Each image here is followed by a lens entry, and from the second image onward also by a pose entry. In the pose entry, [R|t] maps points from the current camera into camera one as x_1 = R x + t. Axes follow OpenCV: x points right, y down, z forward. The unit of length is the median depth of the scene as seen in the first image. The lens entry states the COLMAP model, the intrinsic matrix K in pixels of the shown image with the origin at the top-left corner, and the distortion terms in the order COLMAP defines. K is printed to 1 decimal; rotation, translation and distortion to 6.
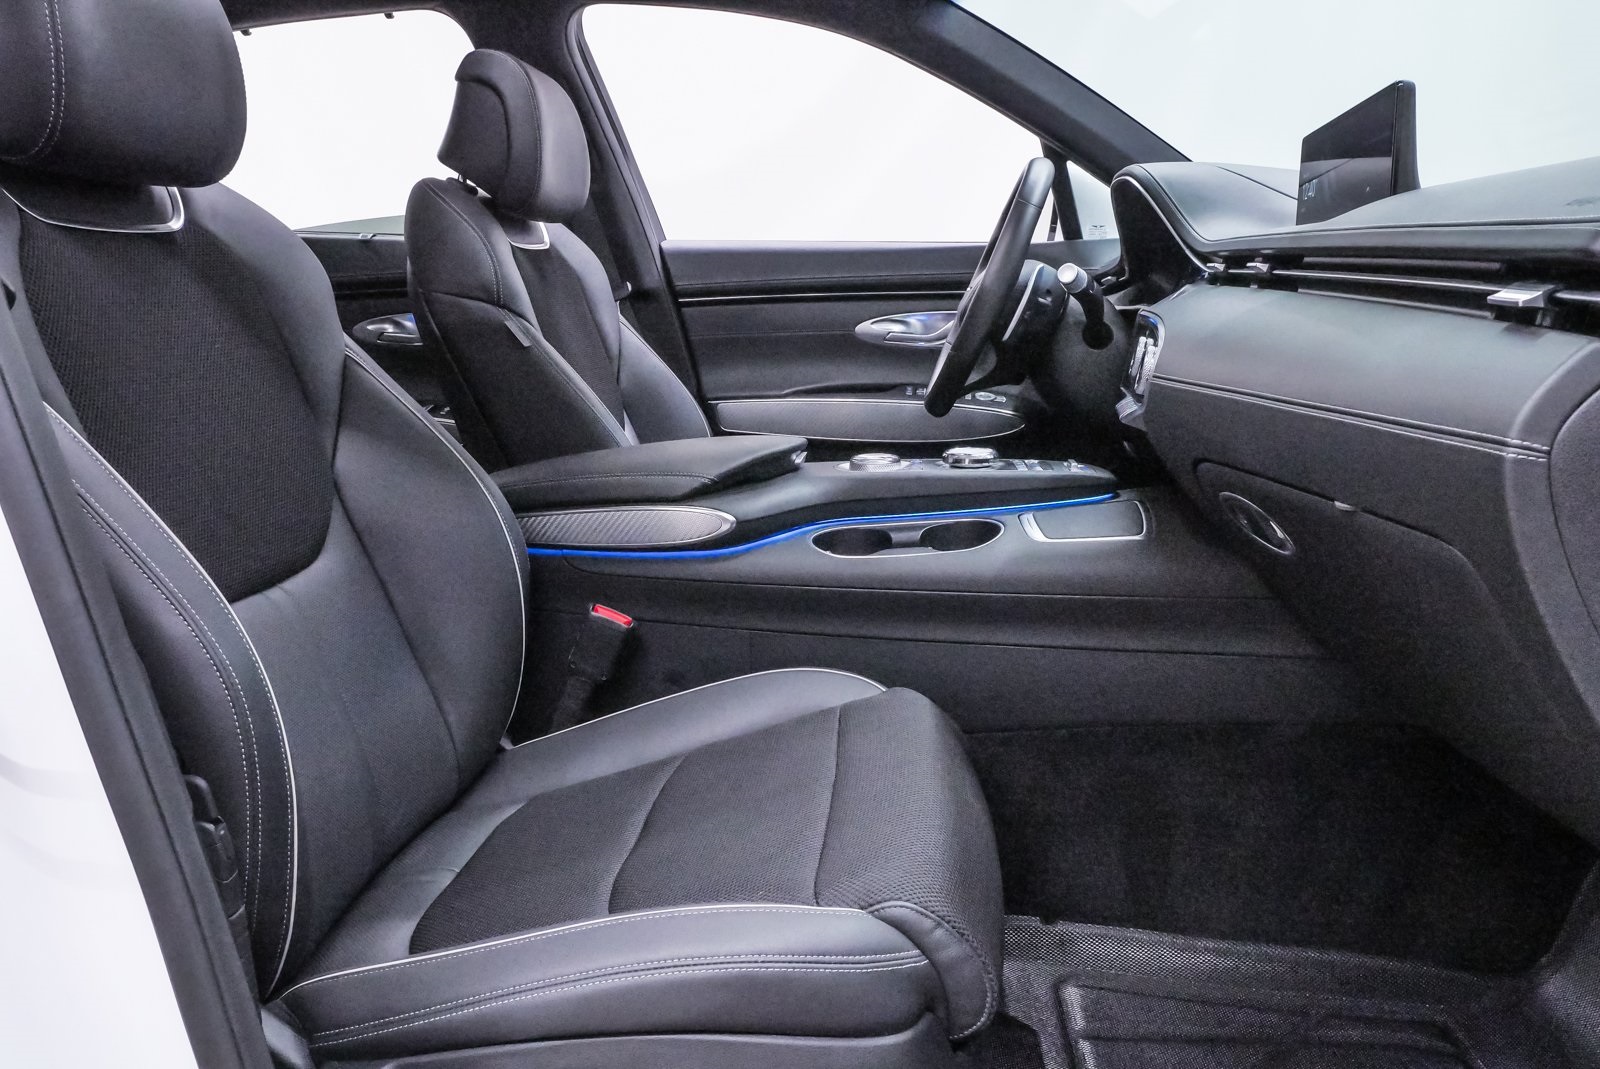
lens RADIAL K [[1193.0, 0, 800.0], [0, 1193.0, 534.5], [0, 0, 1]] dist [-0.057809, 0.037489]
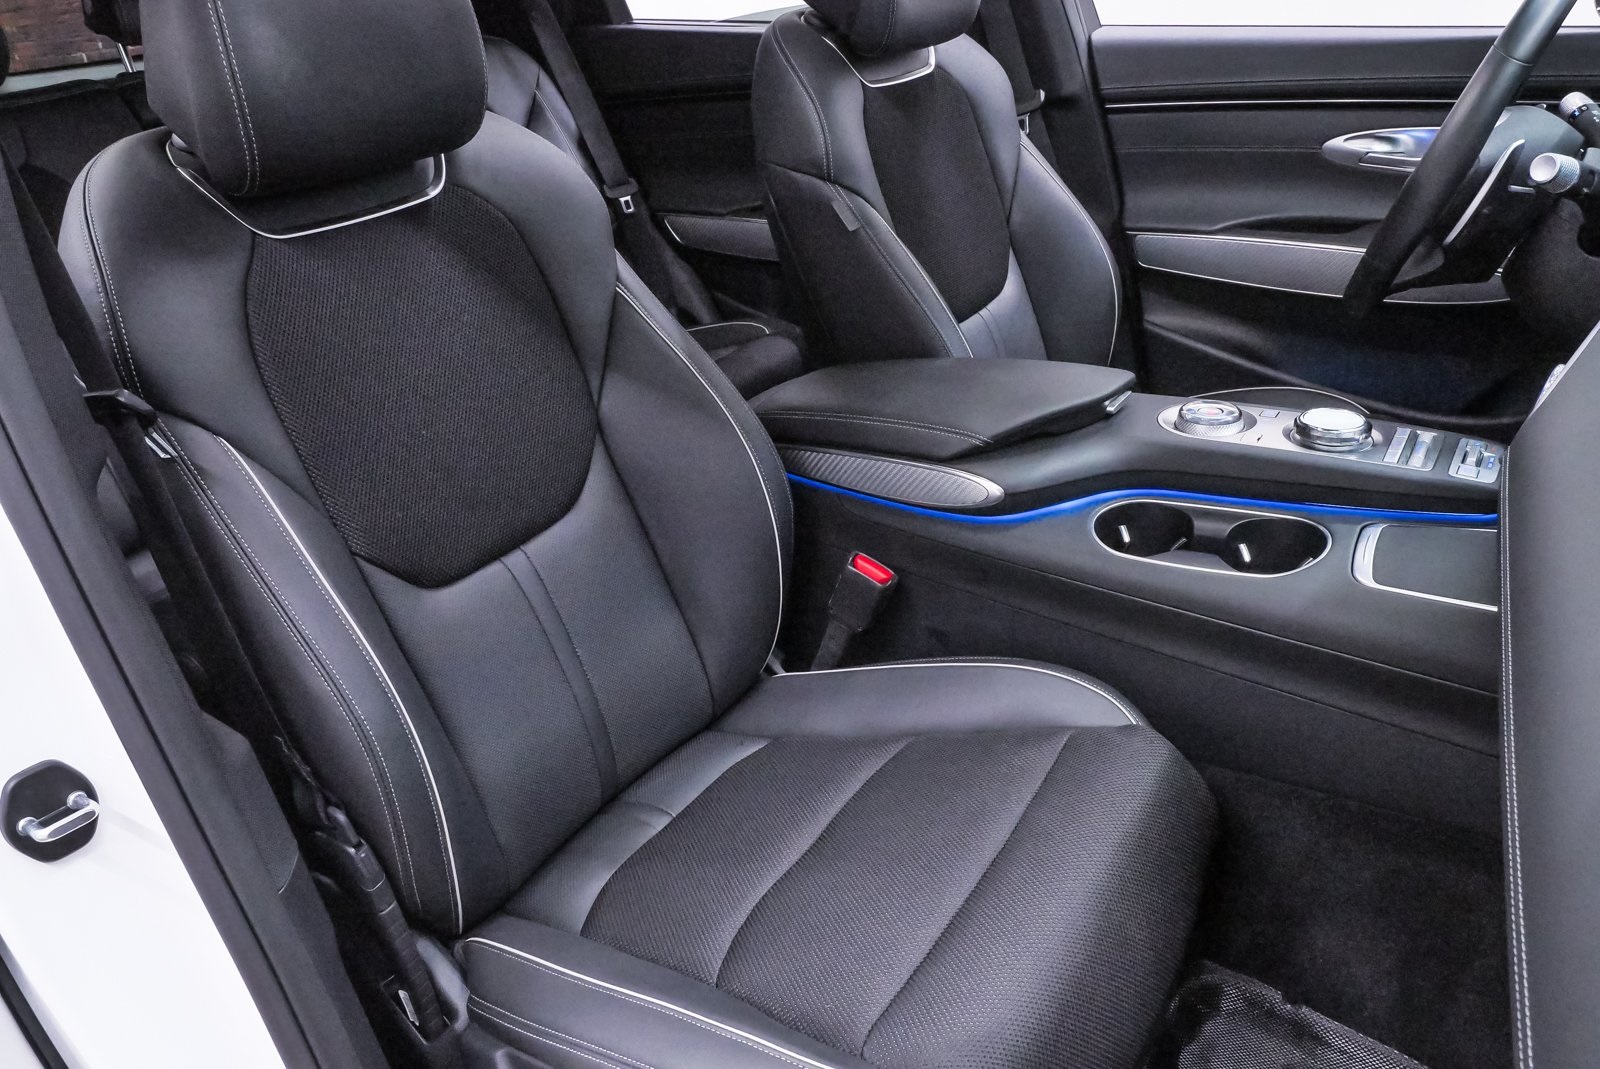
lens RADIAL K [[1193.0, 0, 800.0], [0, 1193.0, 534.5], [0, 0, 1]] dist [-0.057809, 0.037489]
pose [[0.880015, 0.164542, -0.445534, 0.208944], [-0.027393, 0.954093, 0.298254, -0.238001], [0.474156, -0.250263, 0.844123, 0.169480]]
